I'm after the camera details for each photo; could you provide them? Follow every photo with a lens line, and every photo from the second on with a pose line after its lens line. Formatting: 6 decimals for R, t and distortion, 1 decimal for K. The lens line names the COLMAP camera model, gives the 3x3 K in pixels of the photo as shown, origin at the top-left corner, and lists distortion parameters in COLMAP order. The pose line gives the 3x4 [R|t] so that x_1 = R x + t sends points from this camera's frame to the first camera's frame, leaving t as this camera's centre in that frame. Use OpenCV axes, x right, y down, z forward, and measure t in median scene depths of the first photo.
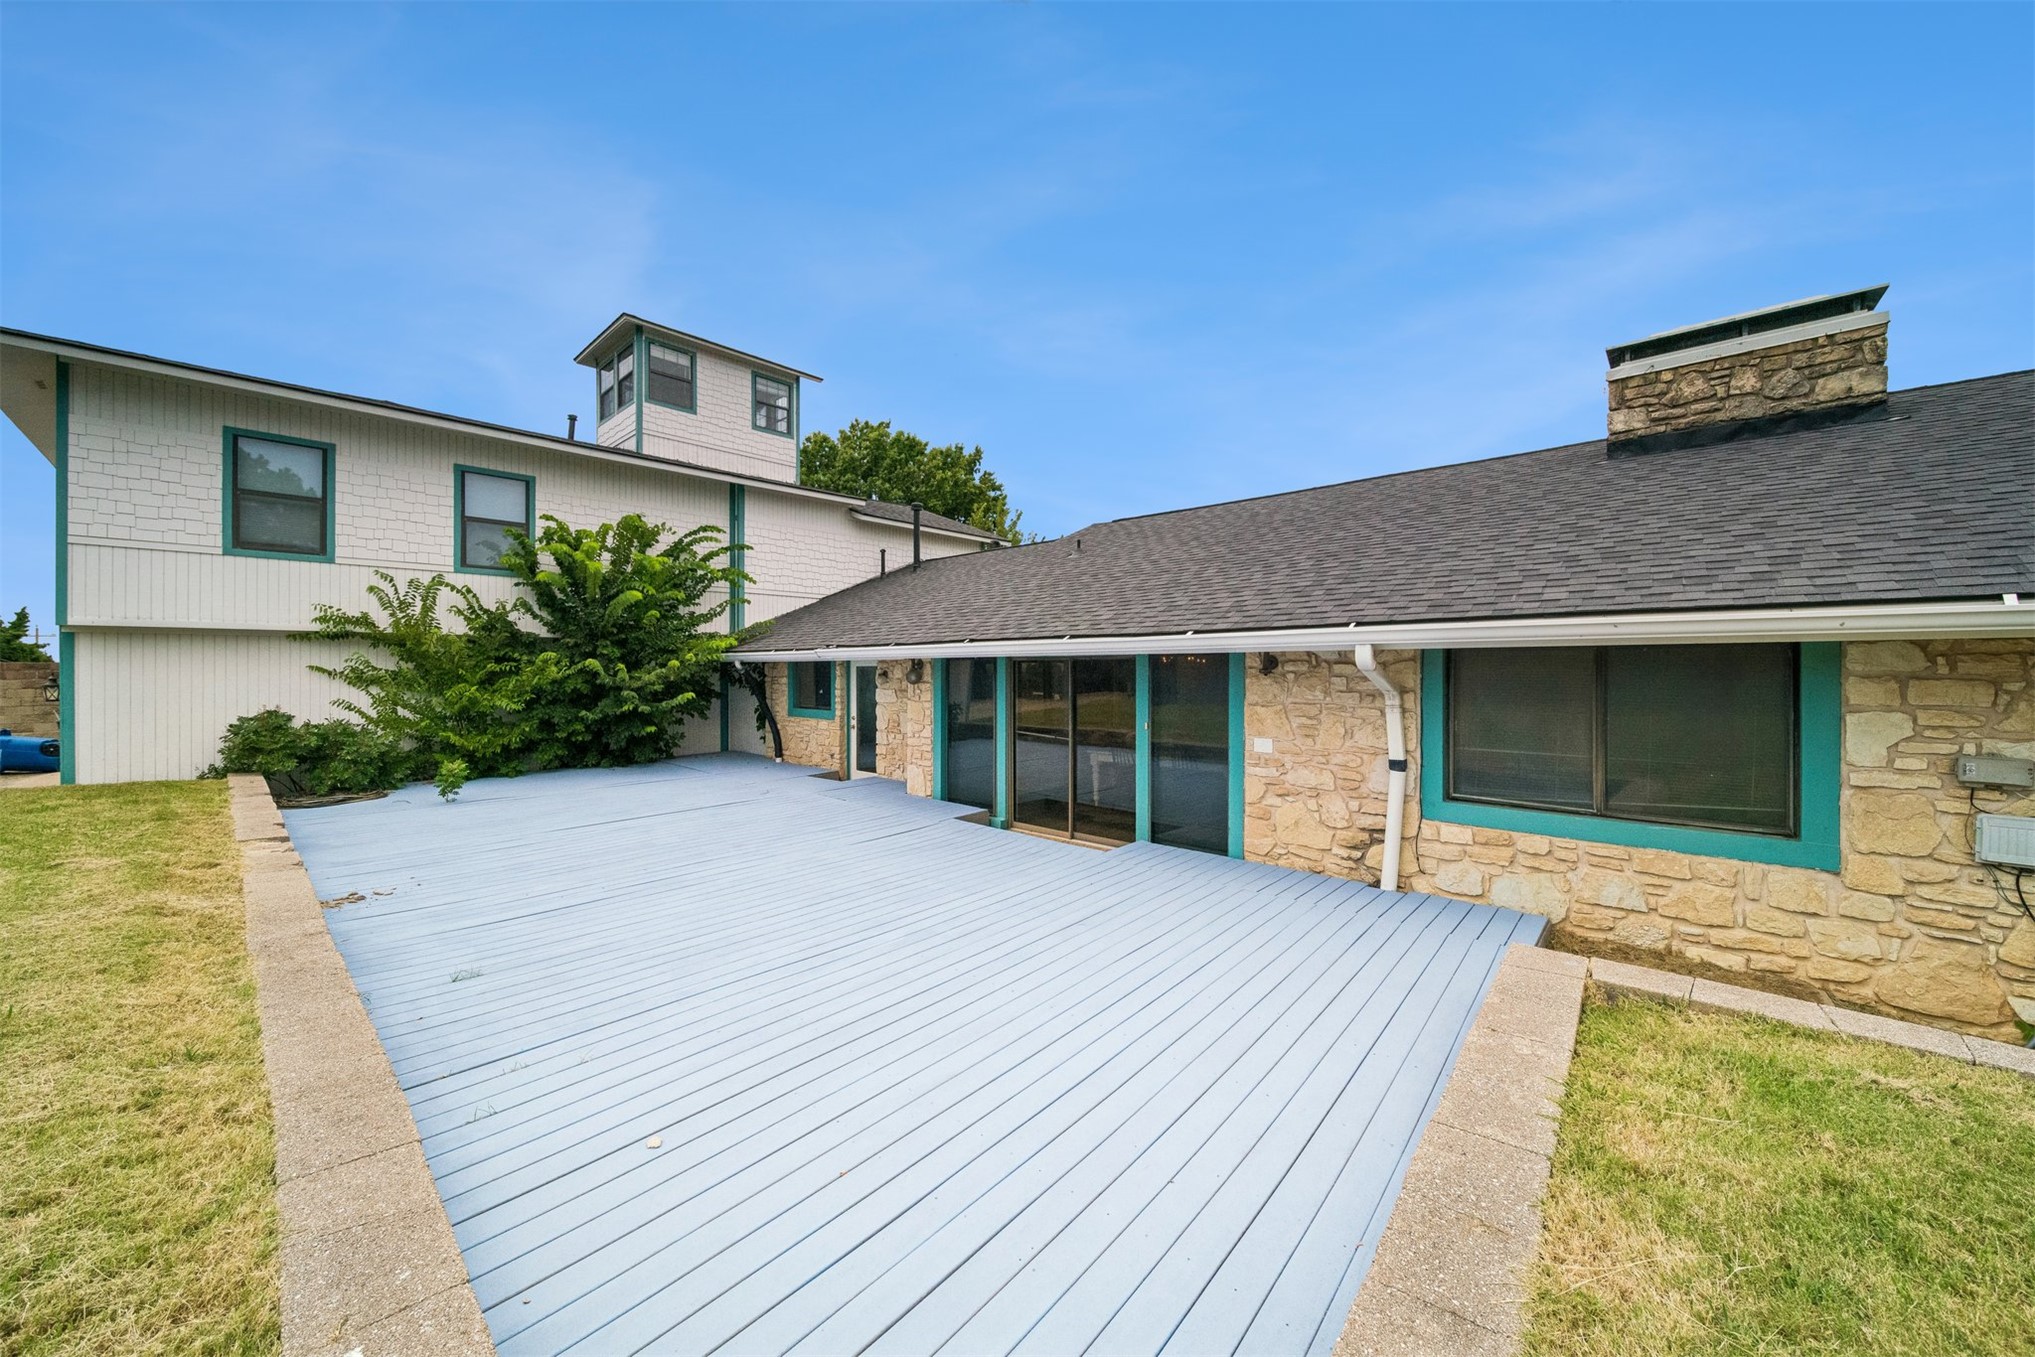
lens RADIAL K [[720.2, 0, 1015.9], [0, 720.2, 671.9], [0, 0, 1]] dist [-0.000576, -0.001161]
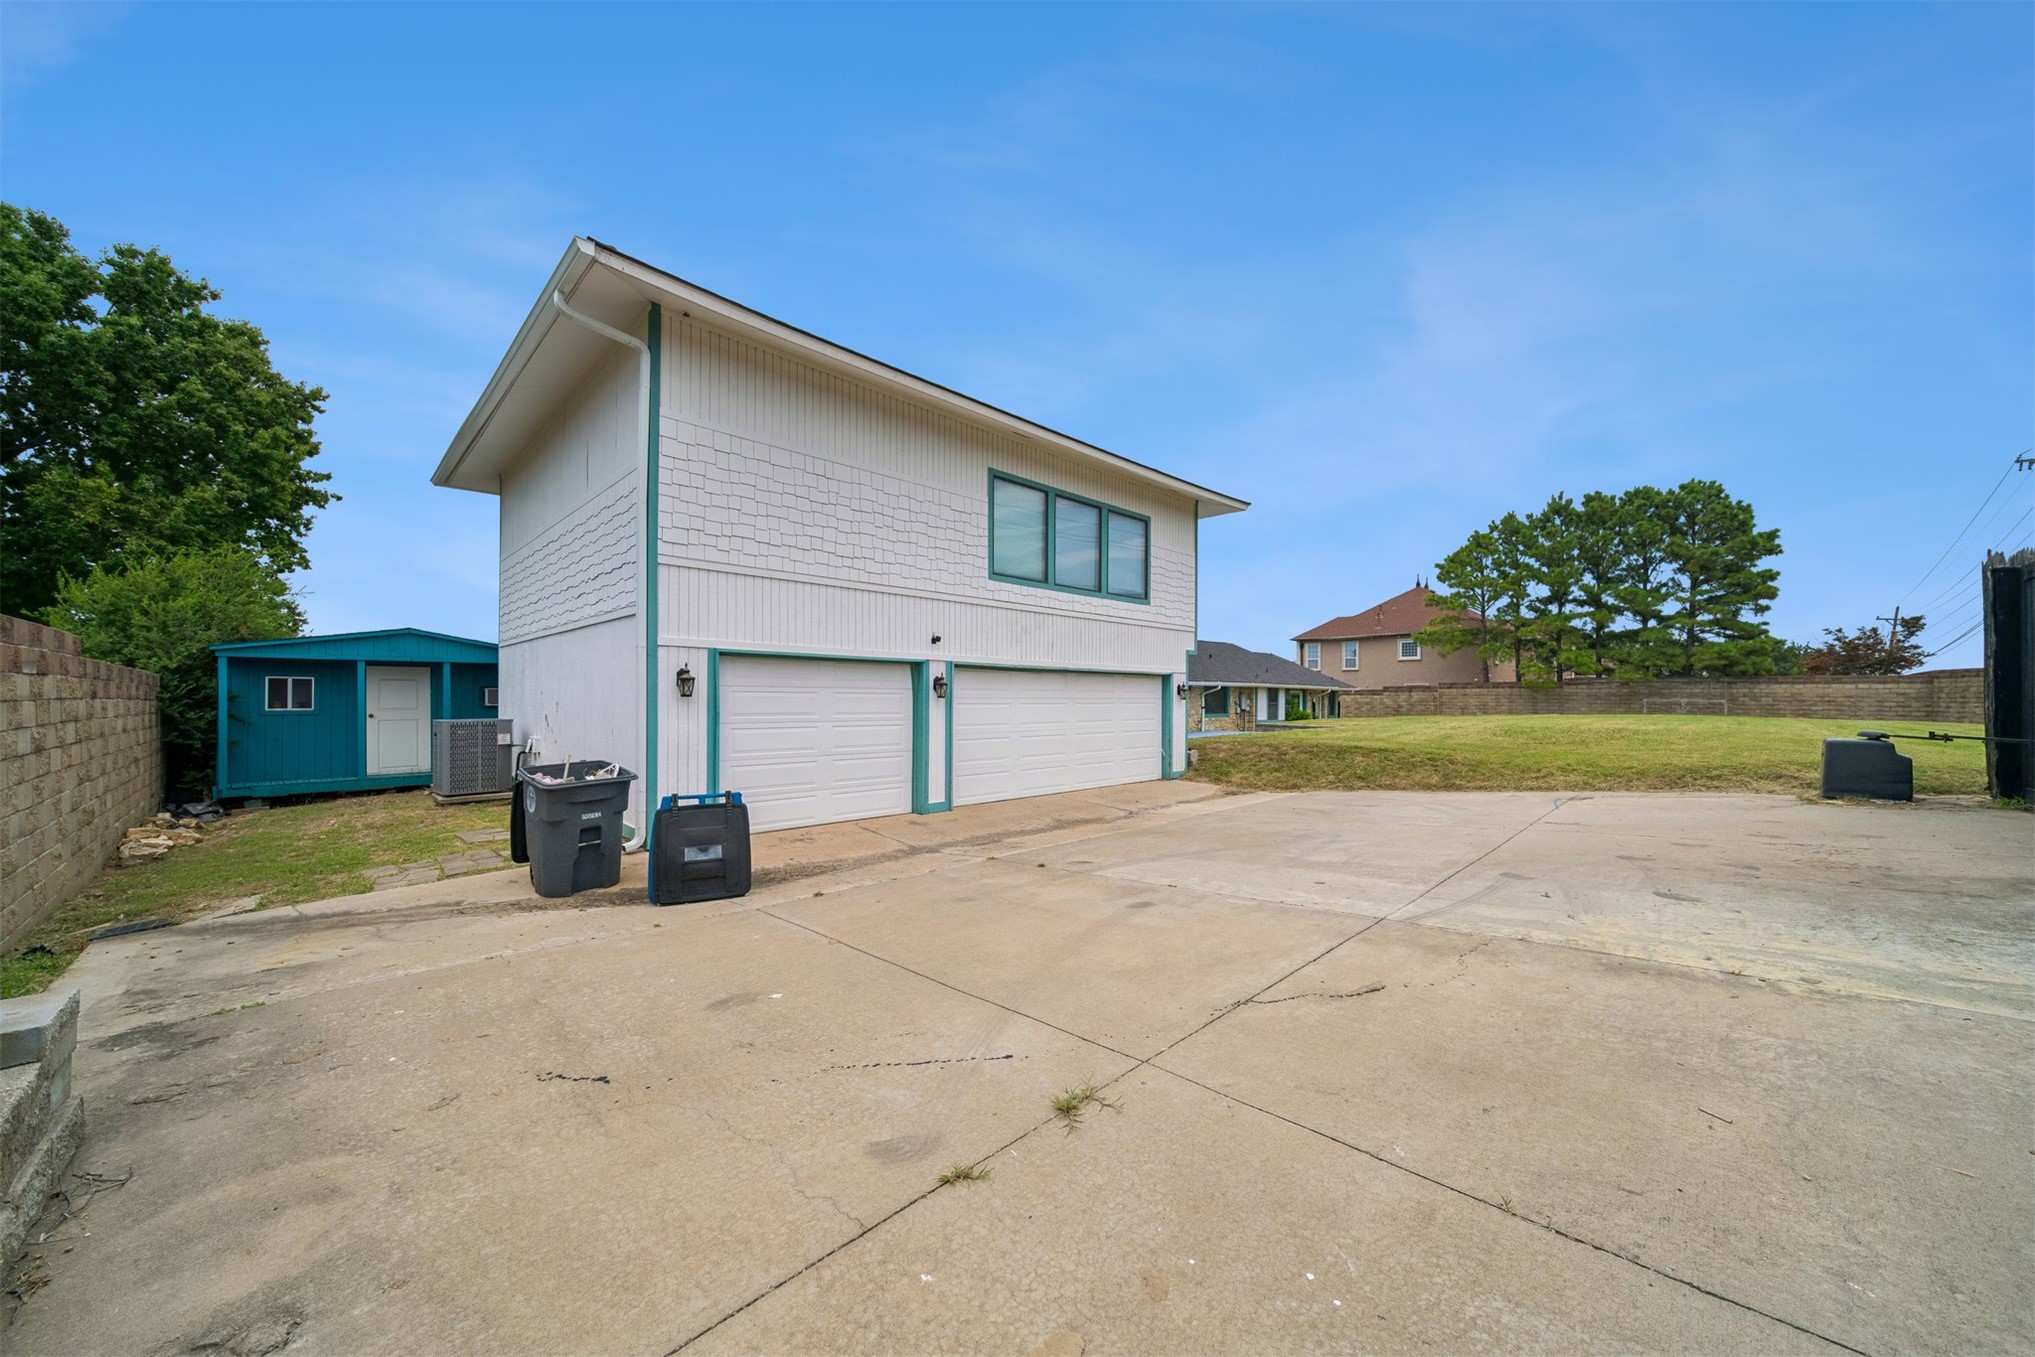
lens RADIAL K [[720.2, 0, 1017.9], [0, 720.2, 692.0], [0, 0, 1]] dist [-0.000576, -0.001161]
pose [[0.050058, 0.009318, 0.998703, -2.859790], [-0.000052, 0.999956, -0.009327, 0.036556], [-0.998746, 0.000415, 0.050056, 1.232165]]
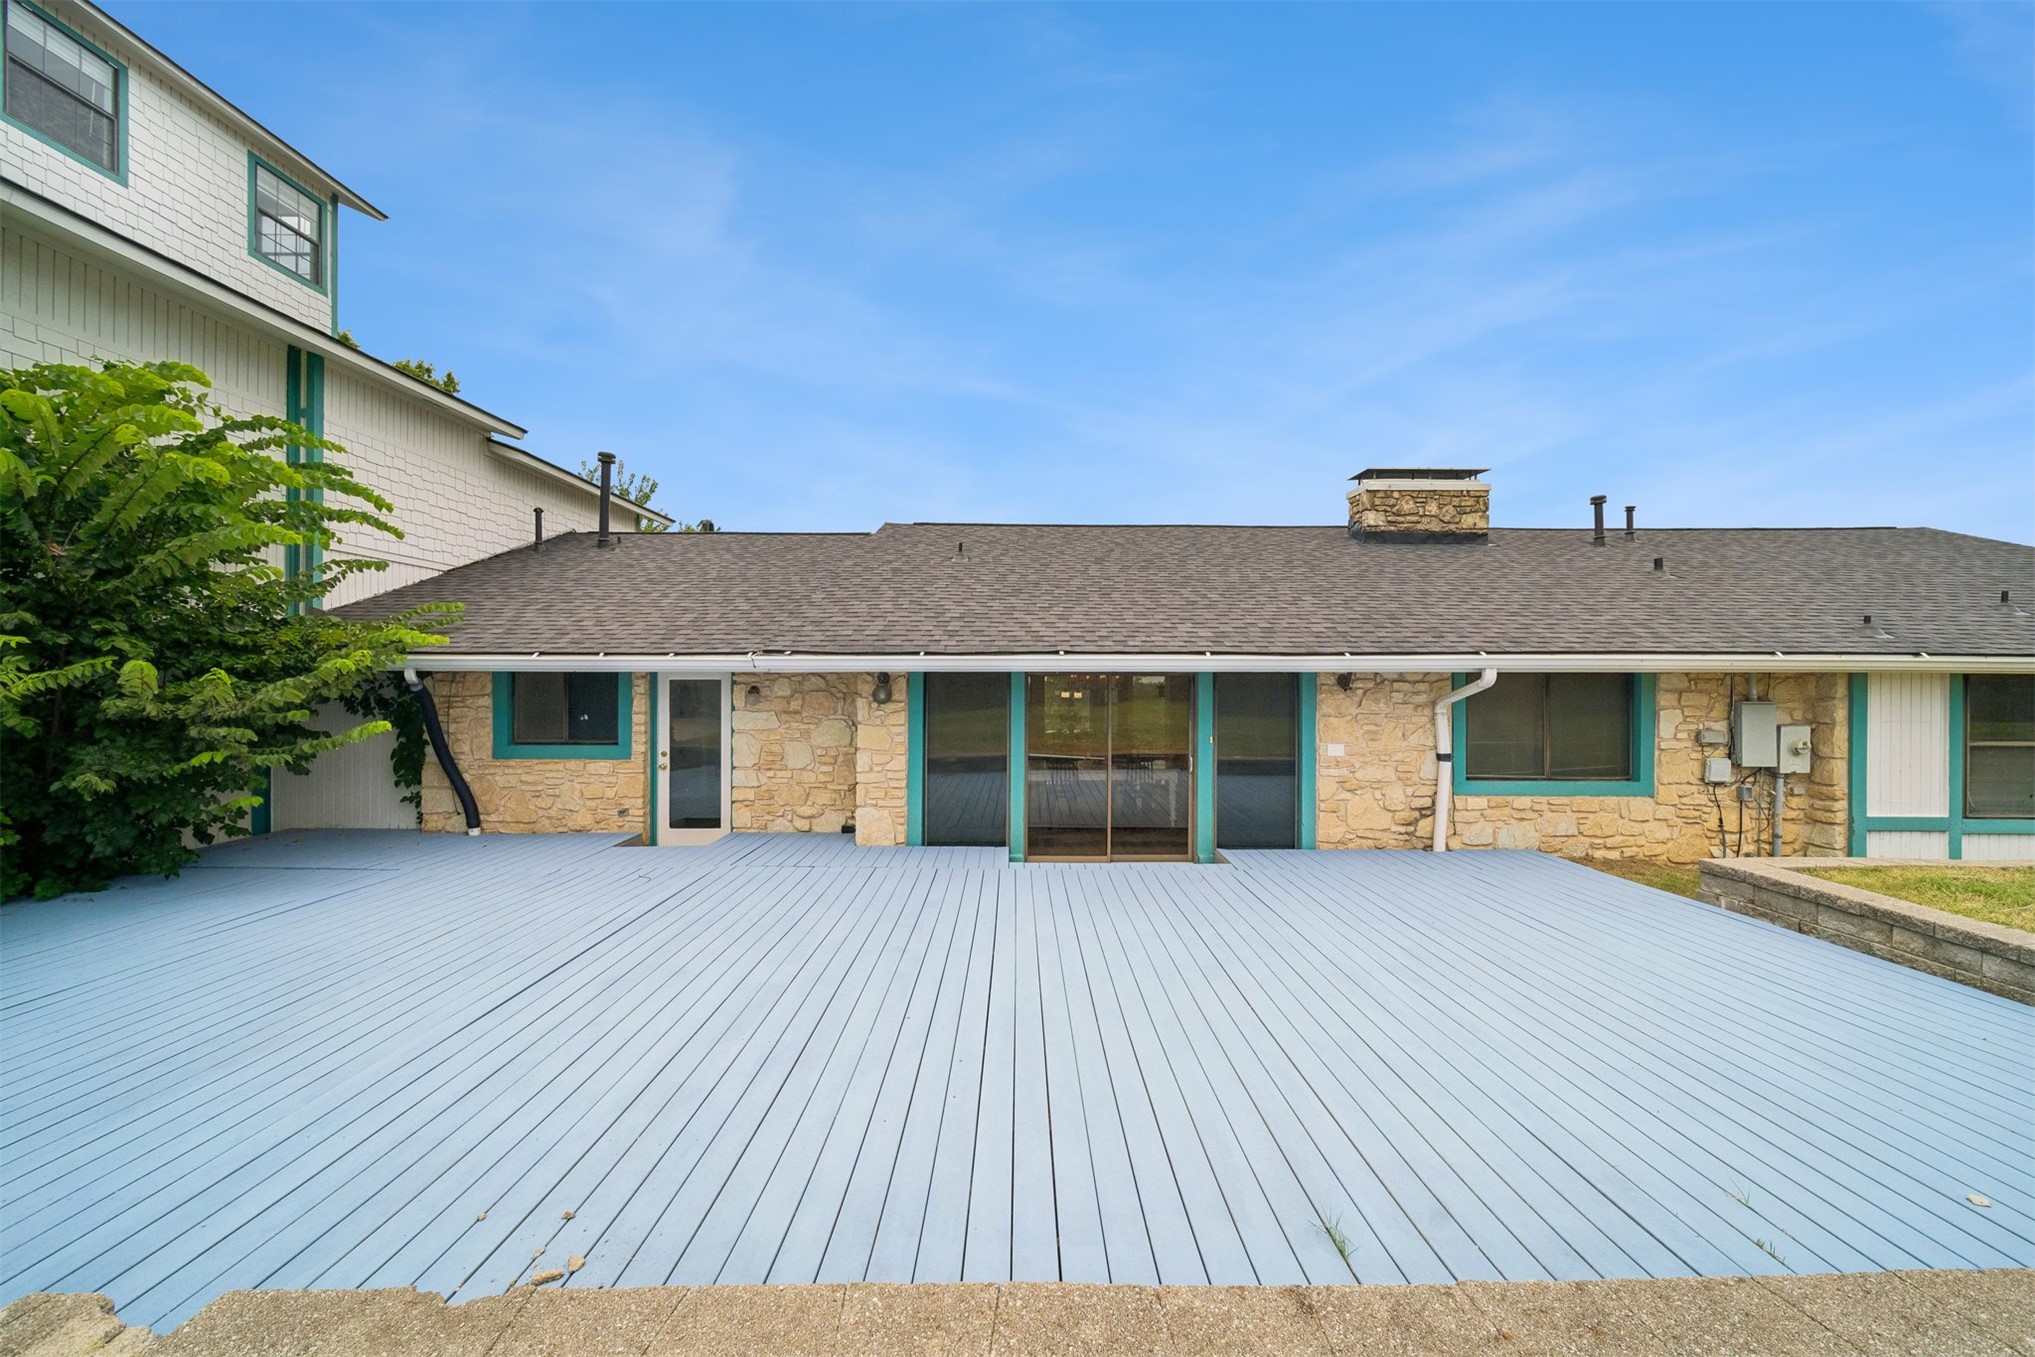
lens RADIAL K [[720.2, 0, 1034.8], [0, 720.2, 683.3], [0, 0, 1]] dist [-0.000576, -0.001161]
pose [[0.728119, 0.000521, 0.685451, -0.557243], [-0.000198, 1.000000, -0.000549, -0.005085], [-0.685451, 0.000264, 0.728119, 0.317972]]
